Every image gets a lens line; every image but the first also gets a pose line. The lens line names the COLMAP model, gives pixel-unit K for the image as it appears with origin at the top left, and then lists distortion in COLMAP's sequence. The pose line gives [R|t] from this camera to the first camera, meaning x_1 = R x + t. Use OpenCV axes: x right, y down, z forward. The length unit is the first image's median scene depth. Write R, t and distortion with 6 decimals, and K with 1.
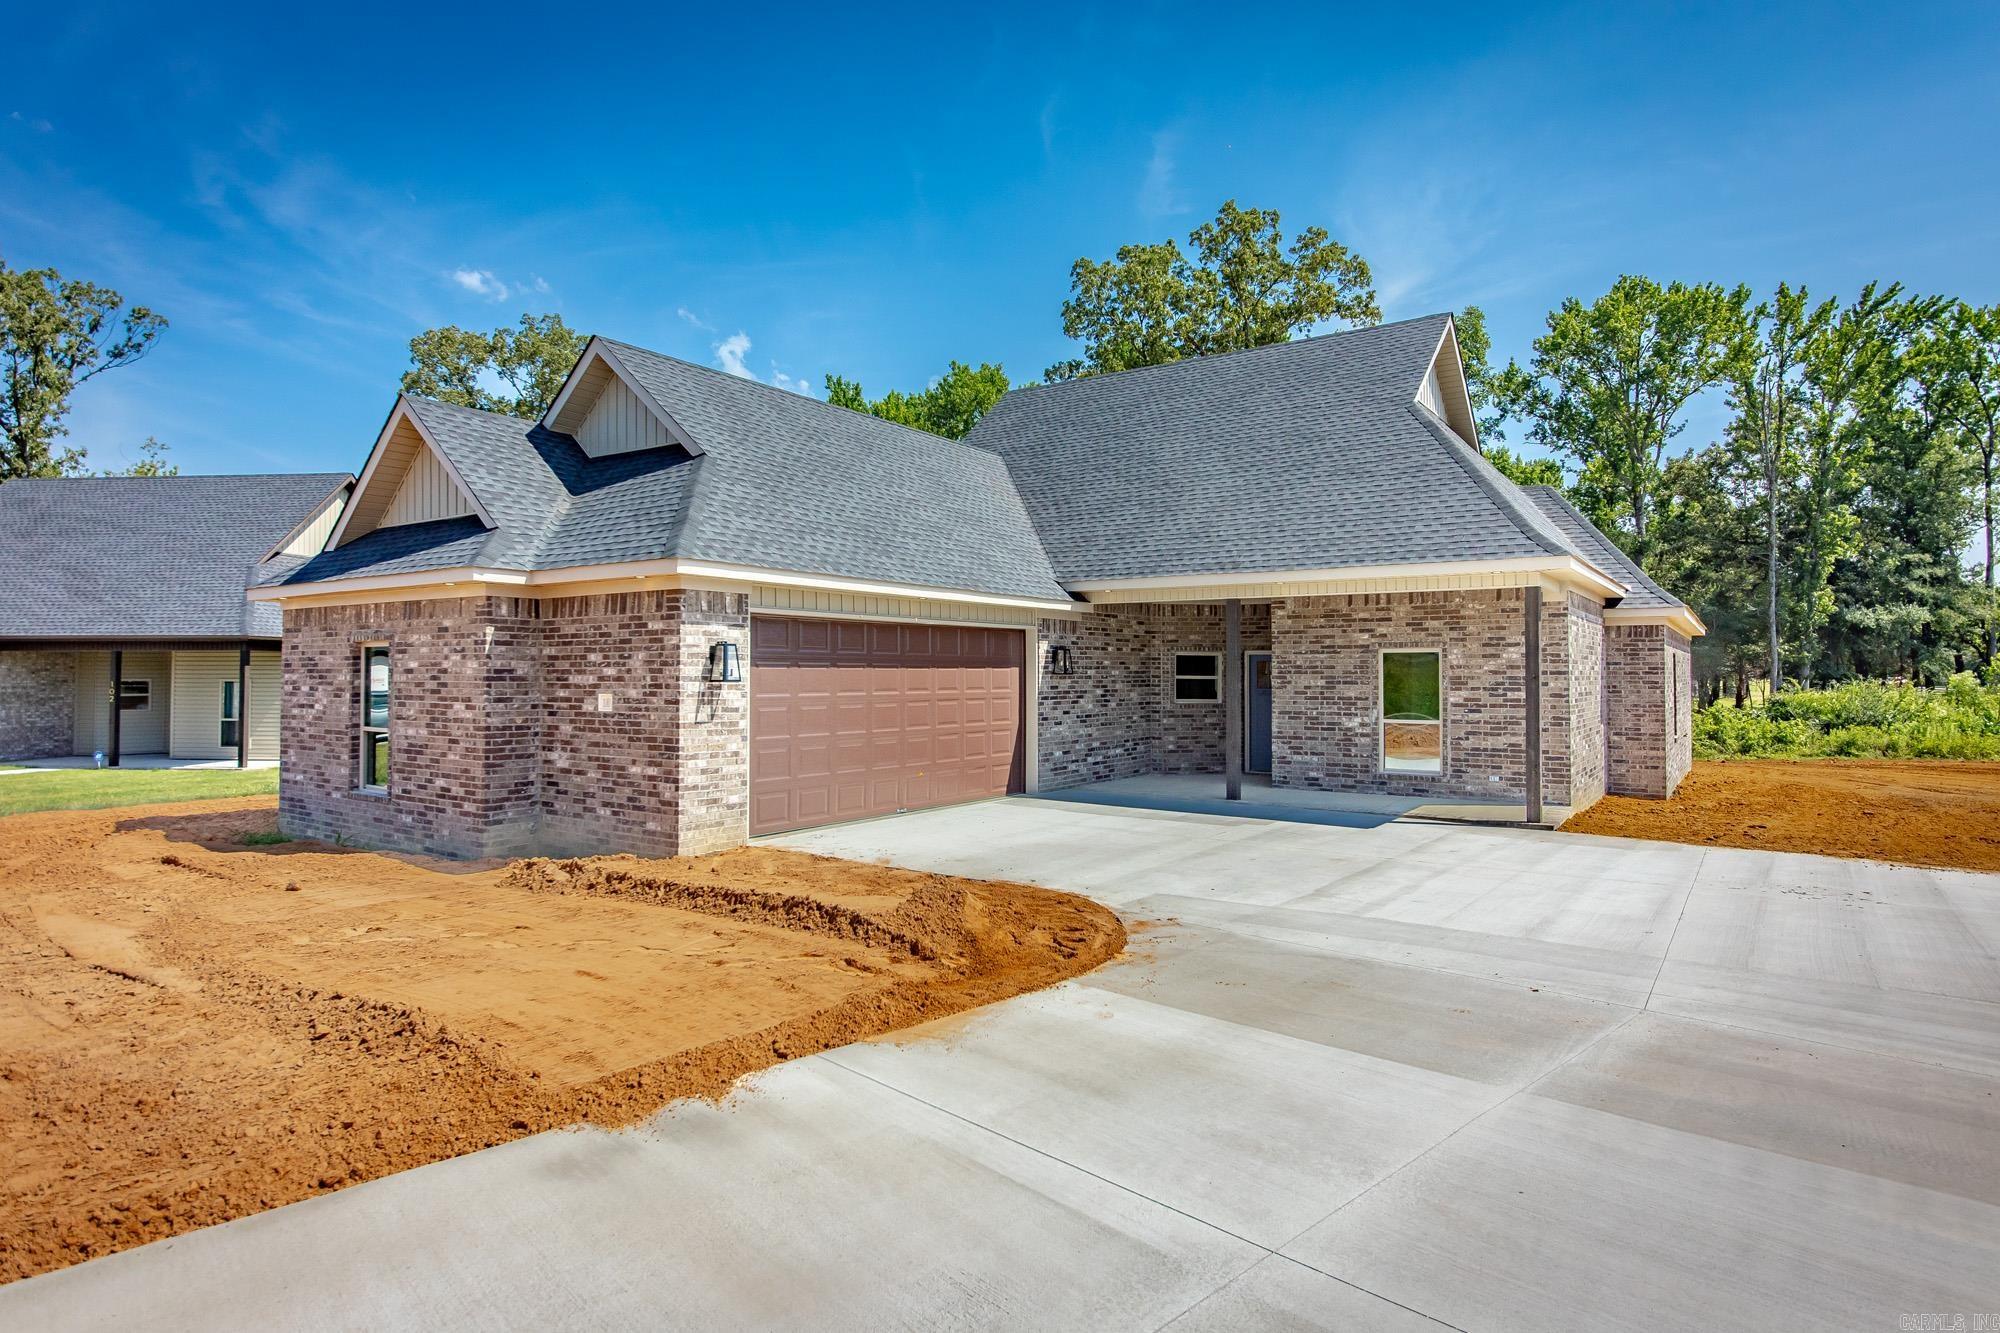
lens RADIAL K [[1070.3, 0, 1005.2], [0, 1070.3, 656.2], [0, 0, 1]] dist [0.008480, 0.000138]
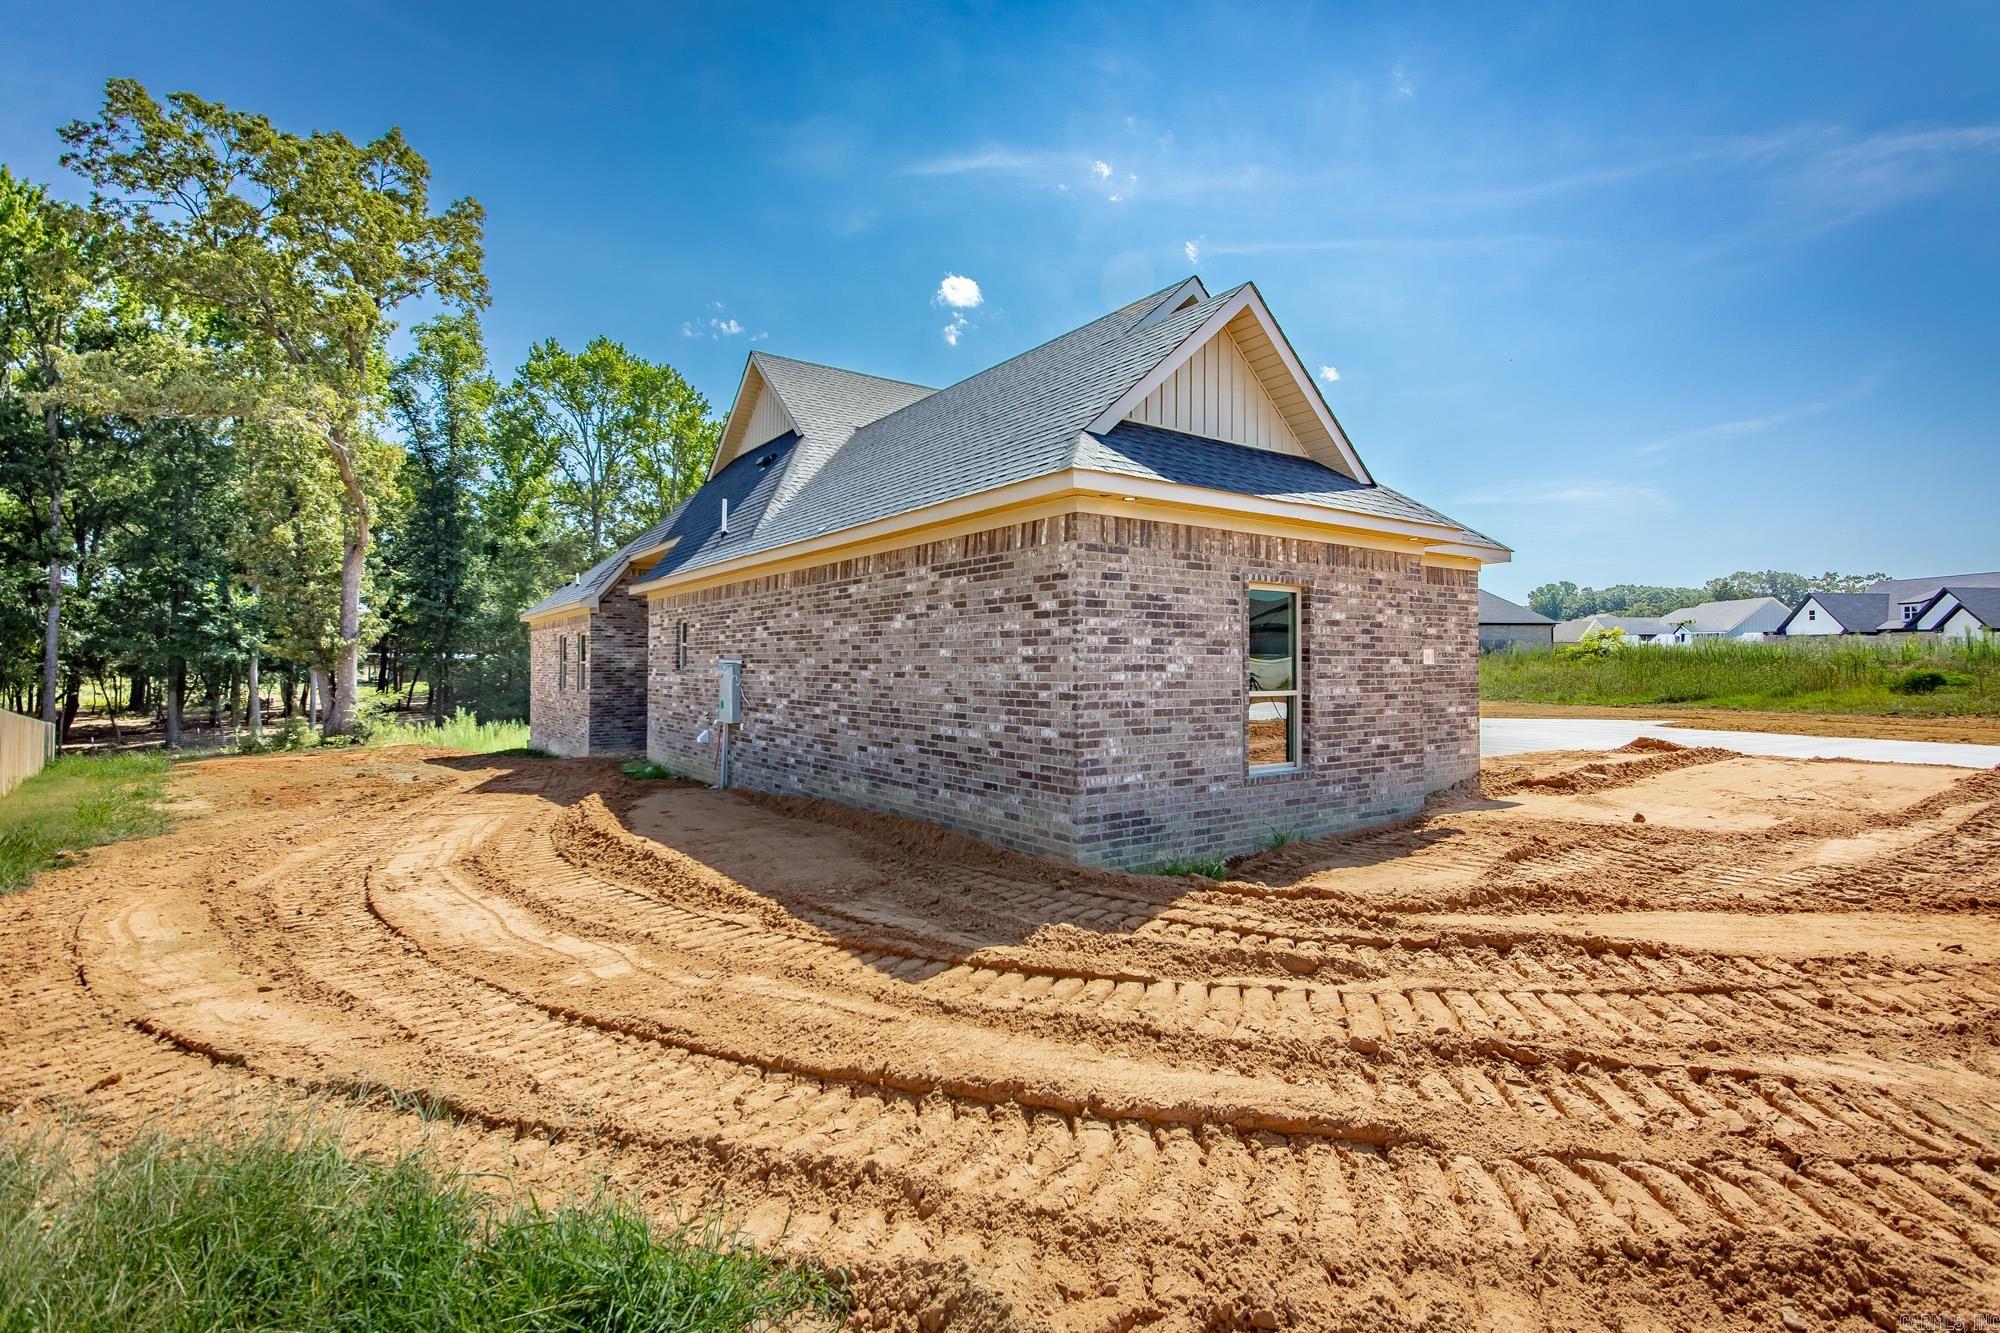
lens RADIAL K [[928.3, 0, 998.3], [0, 928.3, 649.8], [0, 0, 1]] dist [0.000701, 0.000016]
pose [[0.332549, 0.013630, 0.942987, -1.229094], [-0.013708, 0.999860, -0.009618, 0.042280], [-0.942986, -0.009728, 0.332690, 0.901857]]
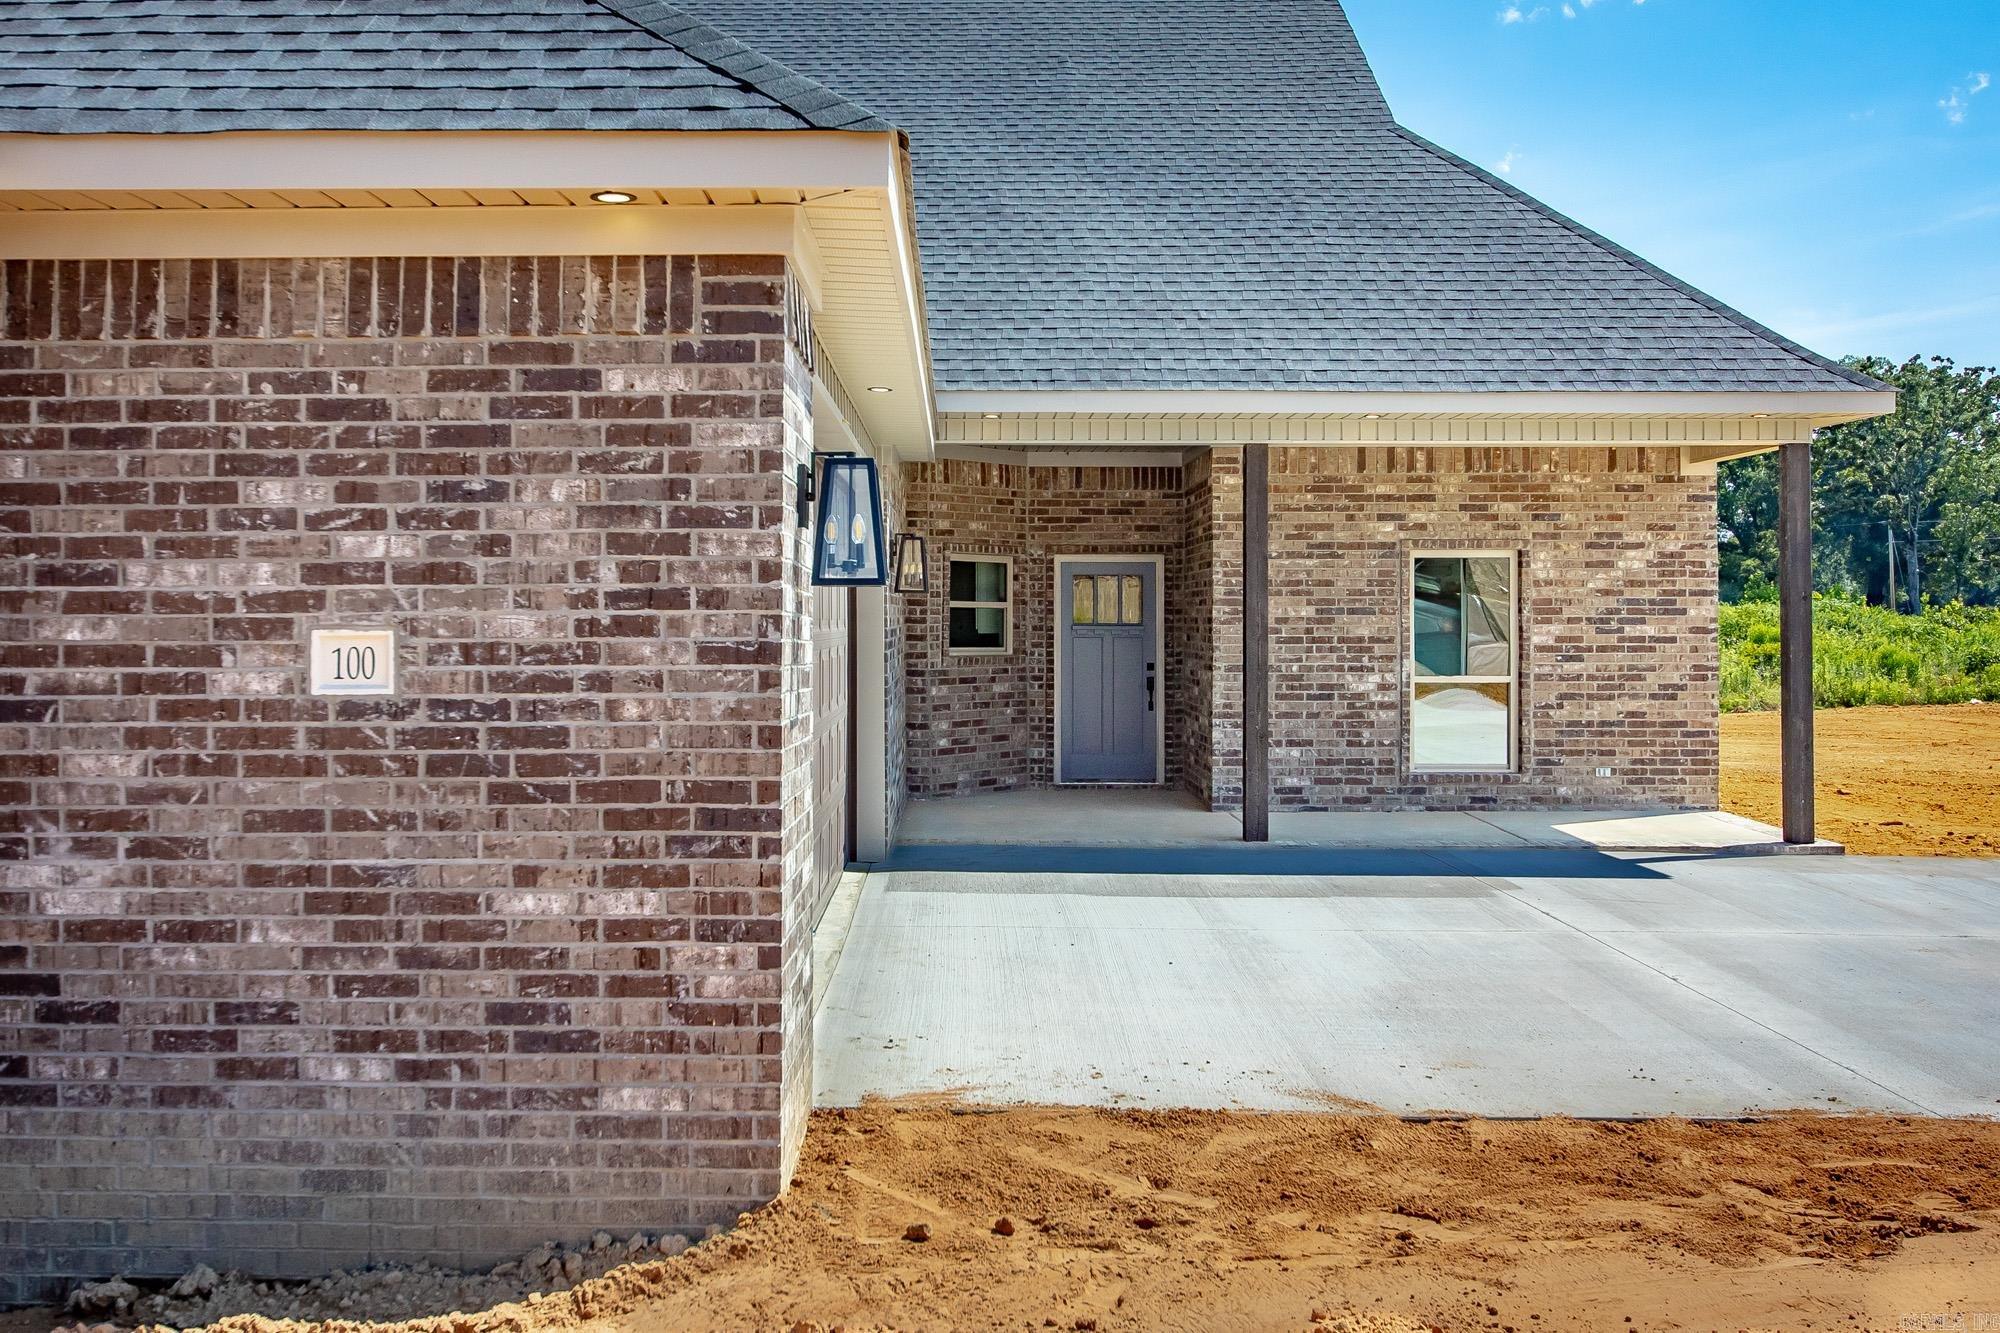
lens RADIAL K [[1698.6, 0, 939.5], [0, 1698.6, 607.3], [0, 0, 1]] dist [0.007758, -0.002926]
pose [[0.829148, 0.002164, 0.559025, -0.397914], [-0.007801, 0.999940, 0.007701, 0.020429], [-0.558974, -0.010746, 0.829115, 0.459994]]
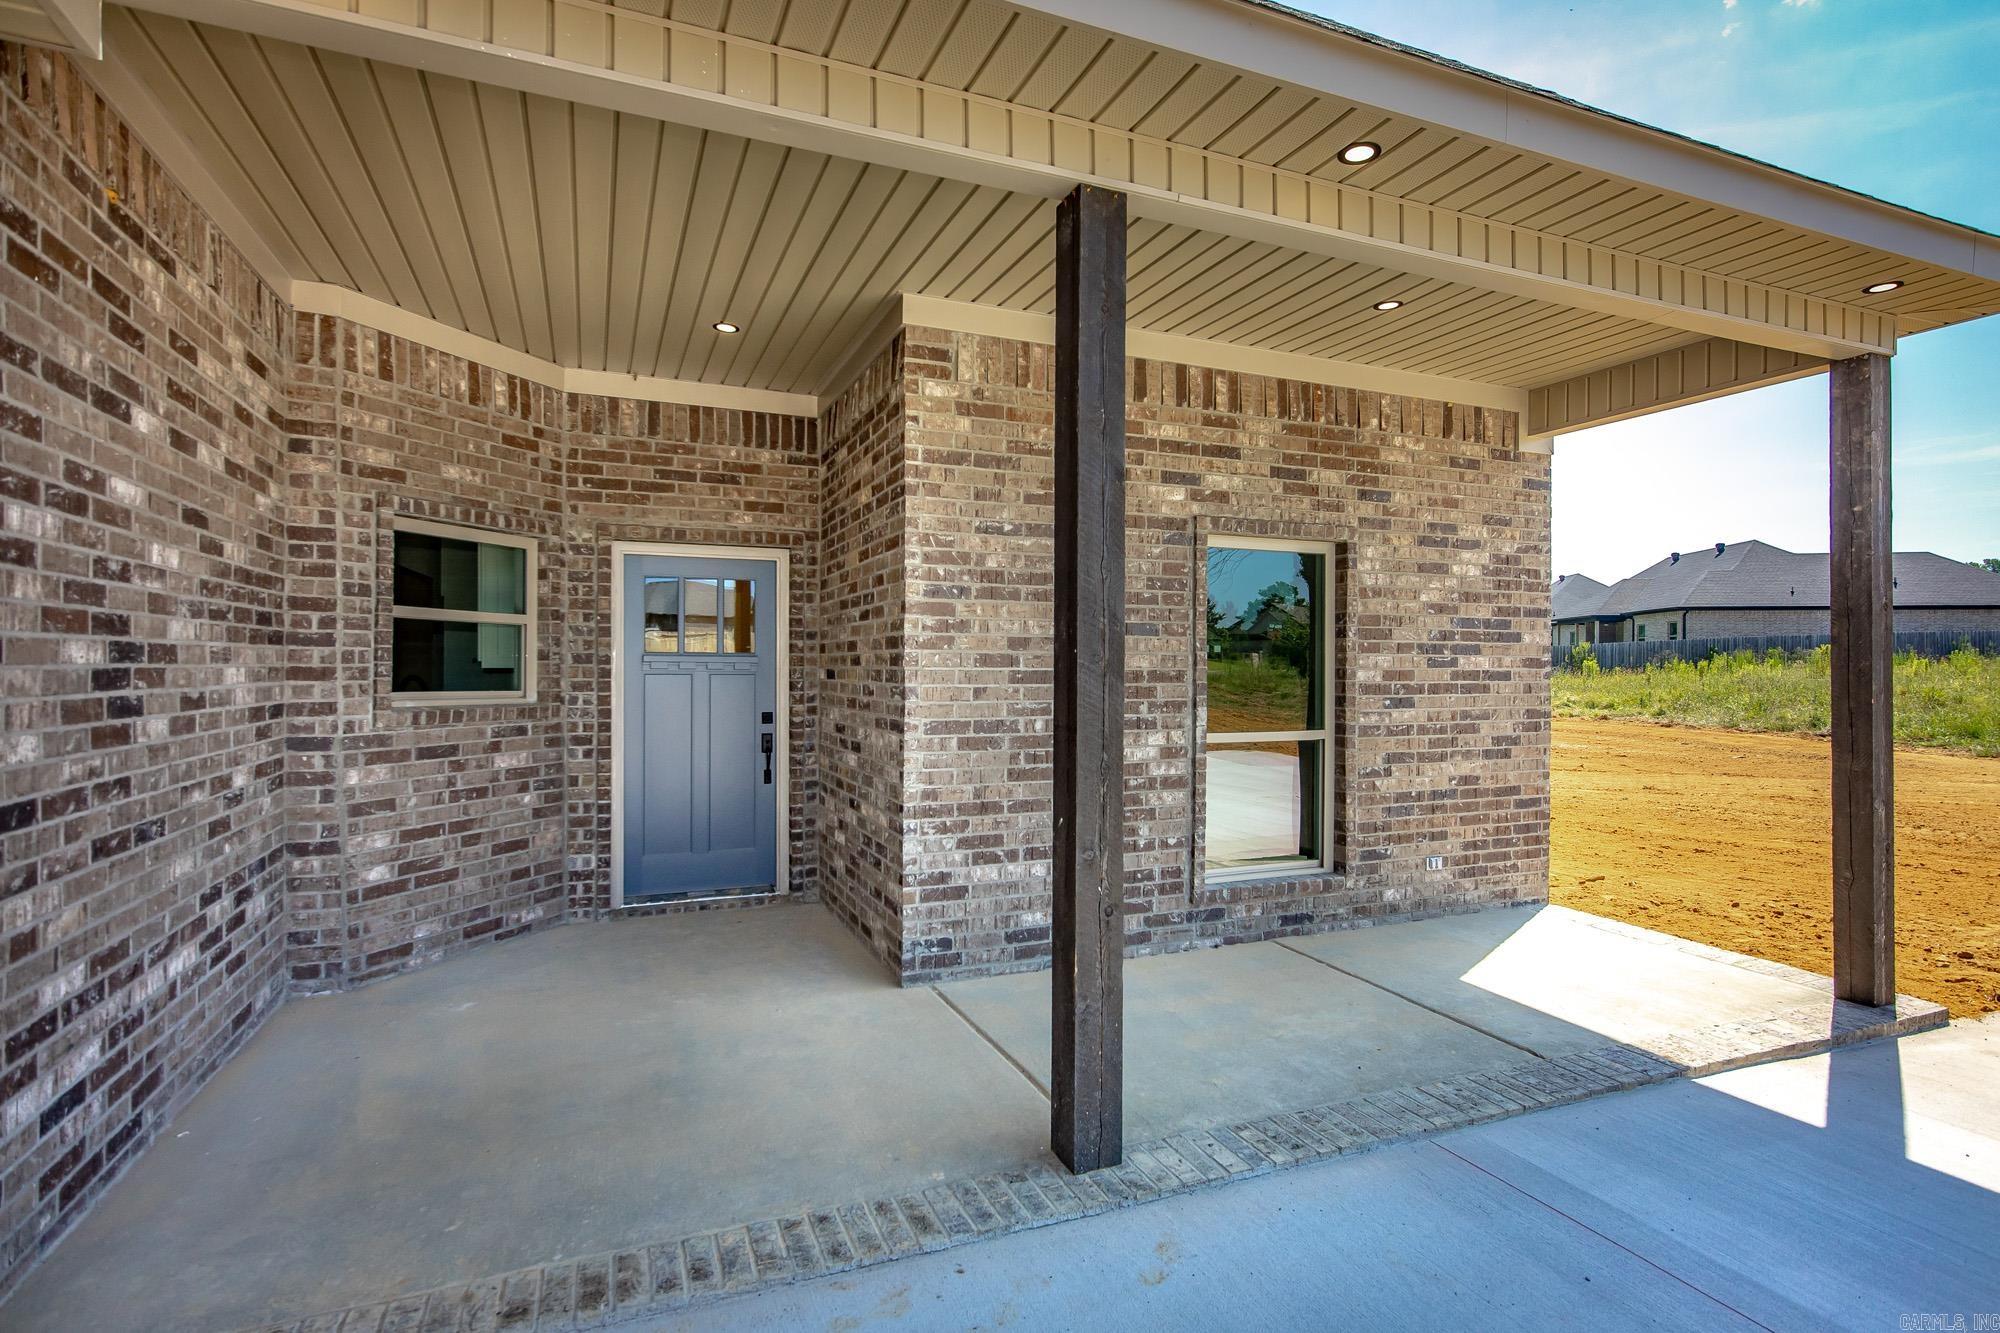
lens RADIAL K [[981.4, 0, 995.7], [0, 981.4, 673.9], [0, 0, 1]] dist [0.002465, 0.000346]
pose [[0.543093, -0.004677, 0.839660, 0.046824], [-0.015411, 0.999761, 0.015536, 0.039917], [-0.839531, -0.021378, 0.542890, 1.005832]]
